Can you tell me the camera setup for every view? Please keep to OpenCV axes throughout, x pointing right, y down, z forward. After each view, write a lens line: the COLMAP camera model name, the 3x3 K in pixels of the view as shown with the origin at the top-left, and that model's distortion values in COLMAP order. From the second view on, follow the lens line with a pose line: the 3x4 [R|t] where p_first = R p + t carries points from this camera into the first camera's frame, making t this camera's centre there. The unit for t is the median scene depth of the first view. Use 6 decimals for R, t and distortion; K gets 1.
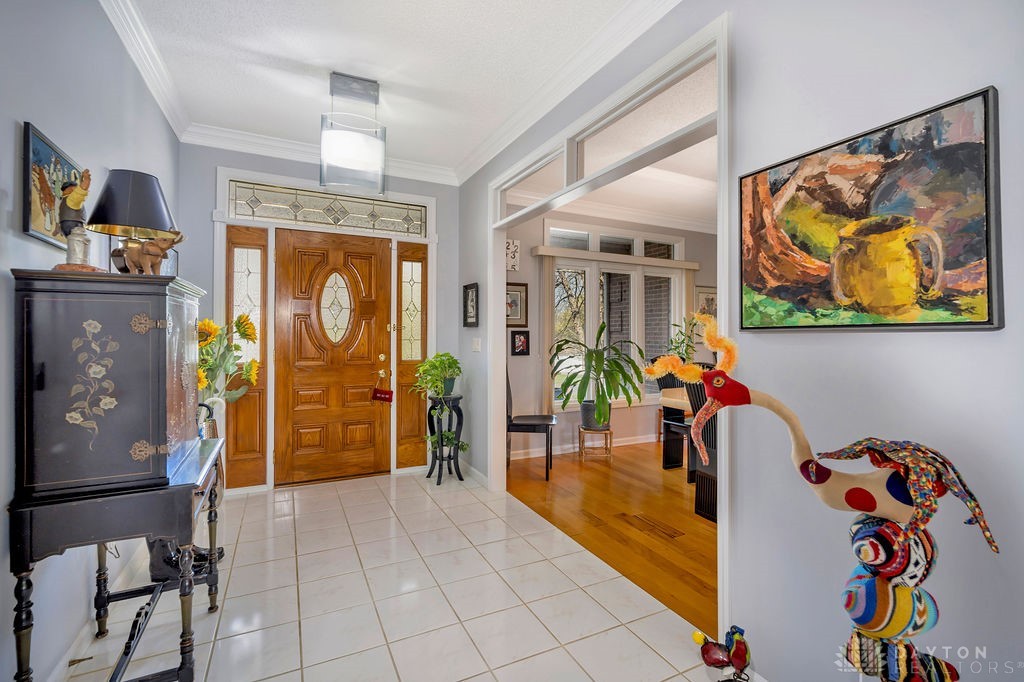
lens RADIAL K [[454.8, 0, 511.3], [0, 454.8, 338.7], [0, 0, 1]] dist [-0.008876, 0.003236]
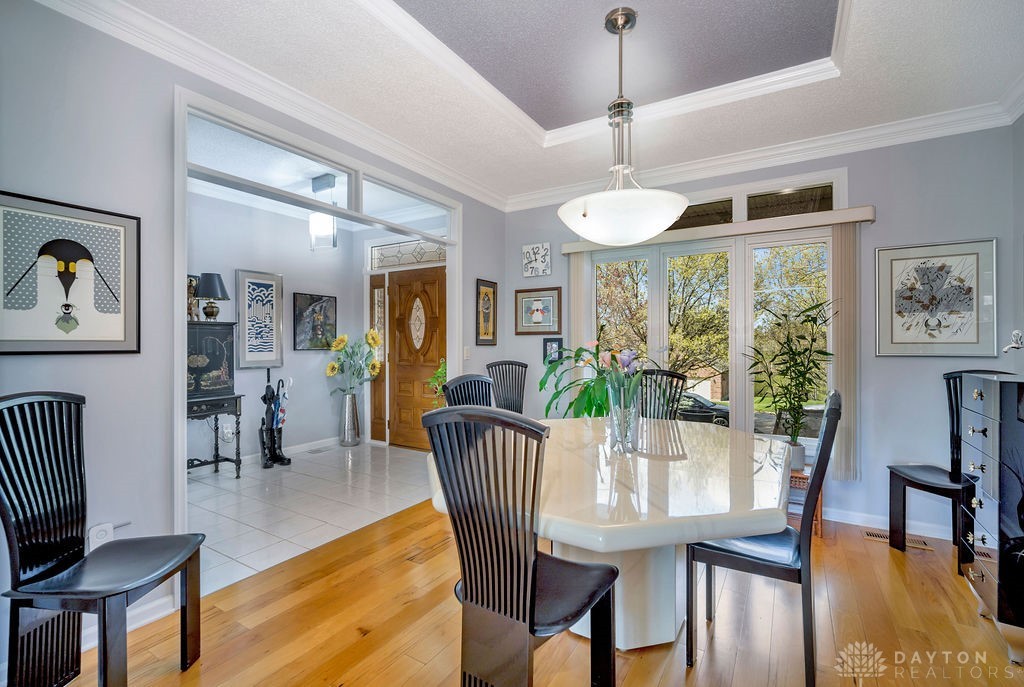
lens RADIAL K [[454.8, 0, 505.2], [0, 454.8, 341.2], [0, 0, 1]] dist [-0.008876, 0.003236]
pose [[0.518715, -0.008737, -0.854903, 0.774892], [-0.005520, 0.999893, -0.013569, 0.002133], [0.854930, 0.011758, 0.518611, 0.437153]]
